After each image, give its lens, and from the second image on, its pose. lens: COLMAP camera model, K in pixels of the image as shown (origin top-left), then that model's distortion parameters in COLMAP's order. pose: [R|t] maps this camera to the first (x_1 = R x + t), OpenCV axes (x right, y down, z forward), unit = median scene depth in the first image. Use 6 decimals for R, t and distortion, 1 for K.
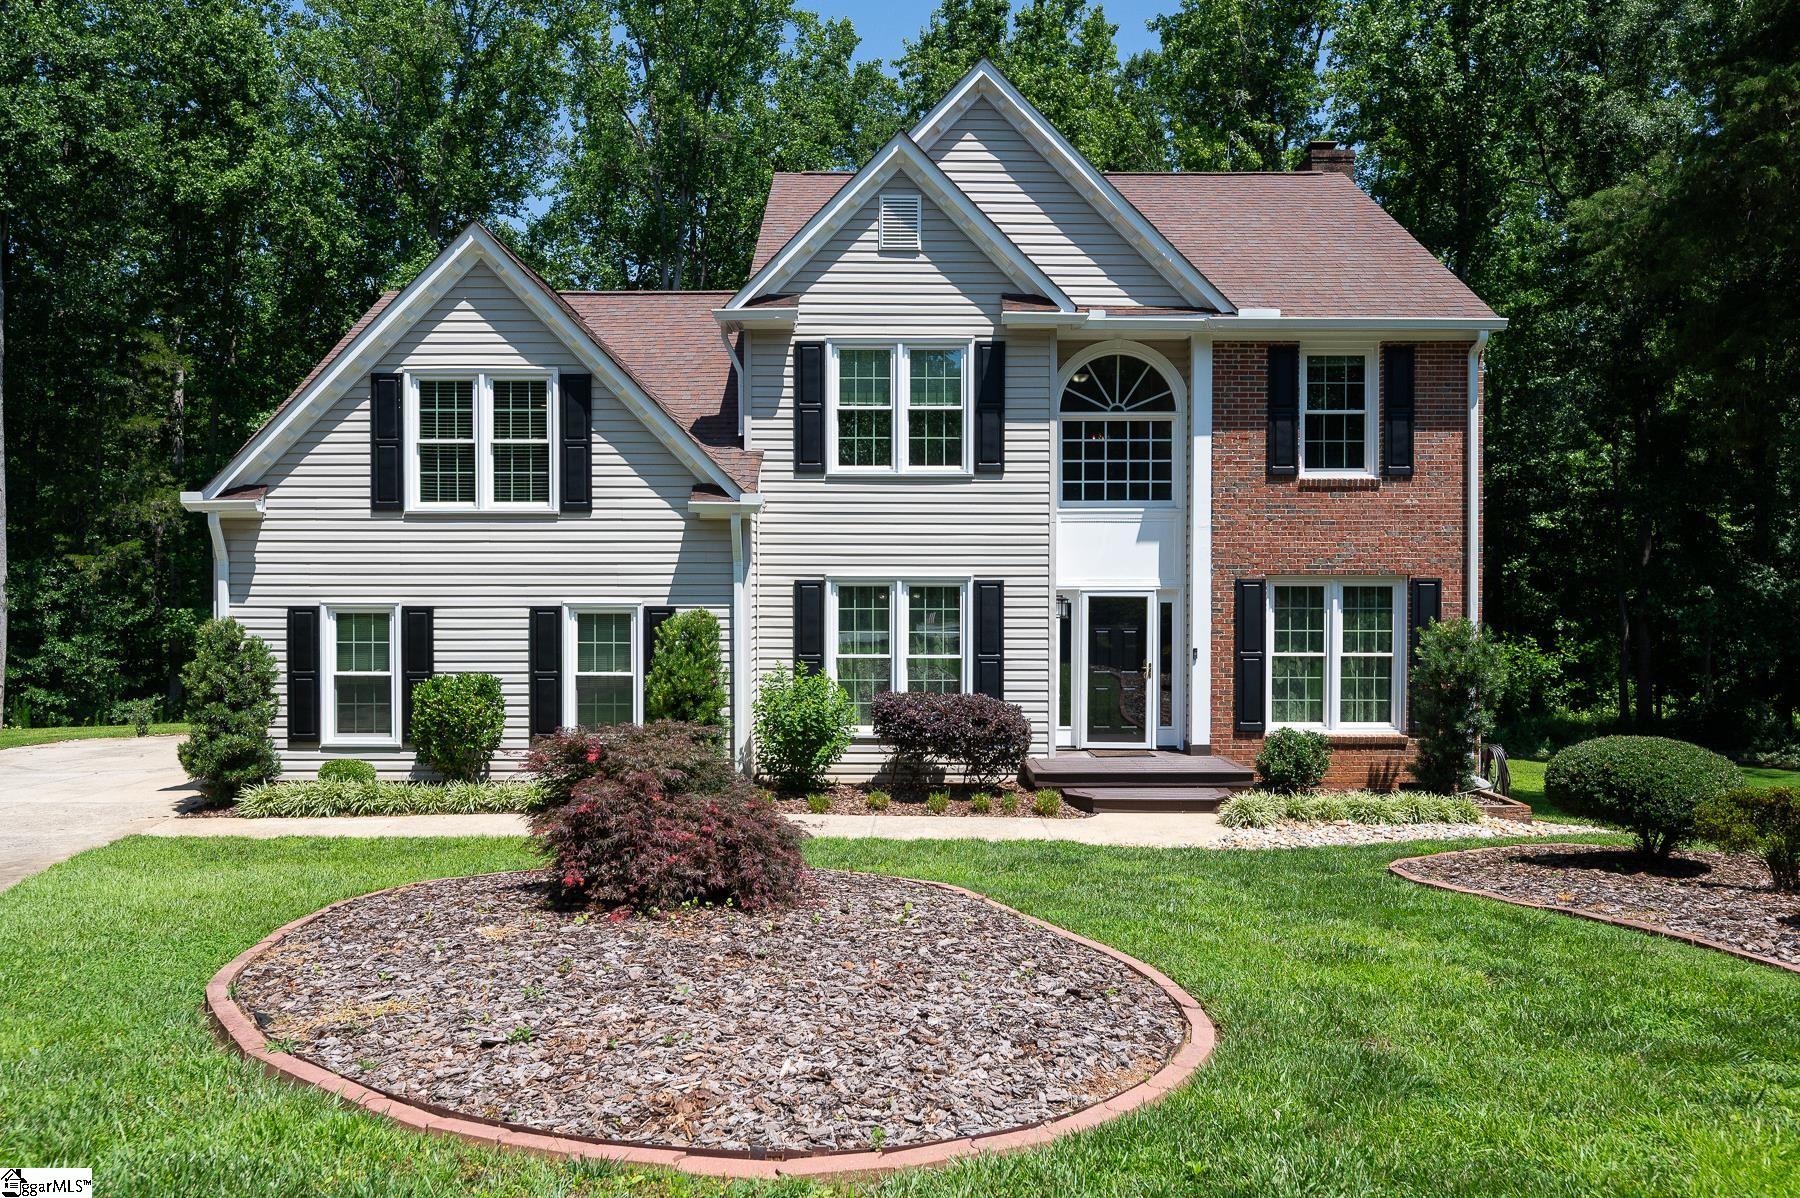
lens RADIAL K [[1227.0, 0, 900.0], [0, 1227.0, 599.0], [0, 0, 1]] dist [0.006356, -0.032762]
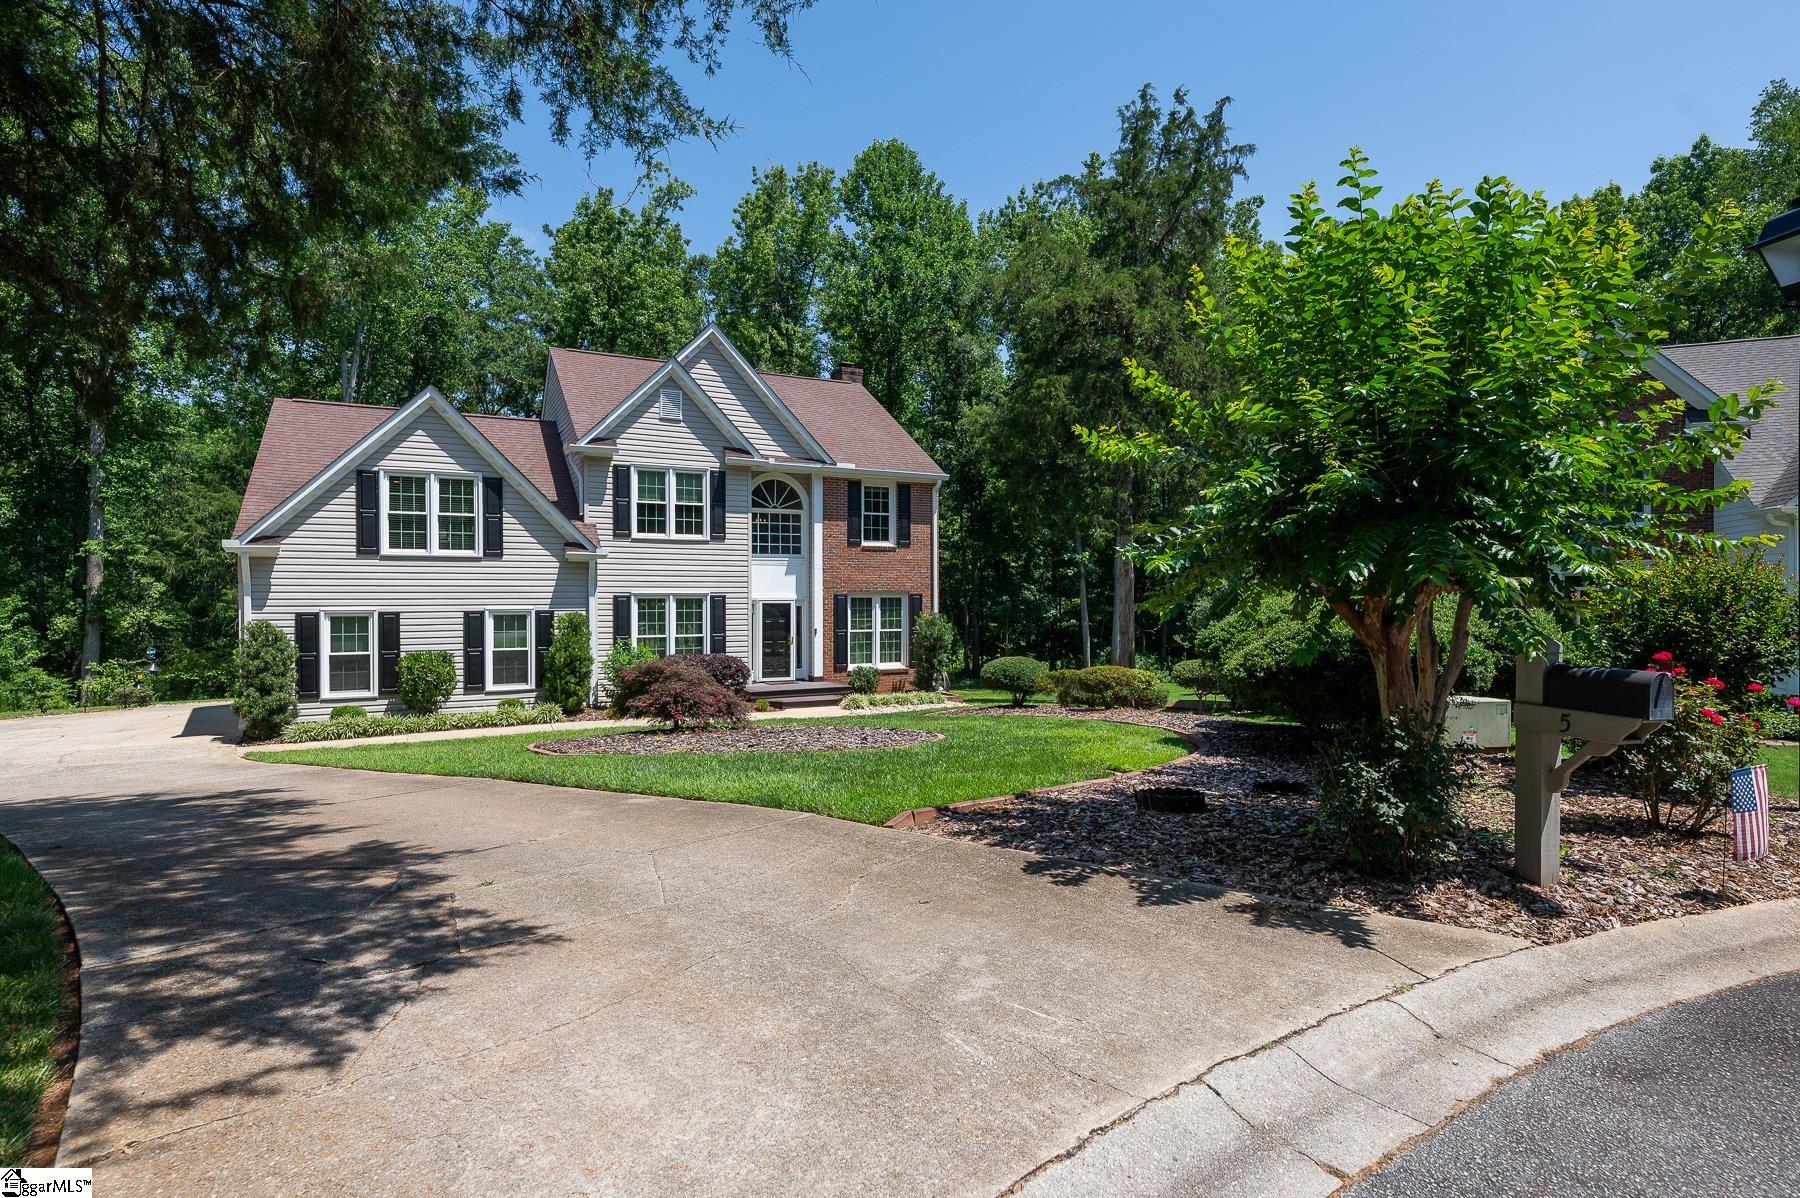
lens RADIAL K [[927.2, 0, 900.0], [0, 927.2, 599.0], [0, 0, 1]] dist [-0.000437, -0.000101]
pose [[0.880741, -0.004629, 0.473576, -0.363973], [0.008646, 0.999943, -0.006306, 0.002462], [-0.473520, 0.009648, 0.880730, -0.411531]]
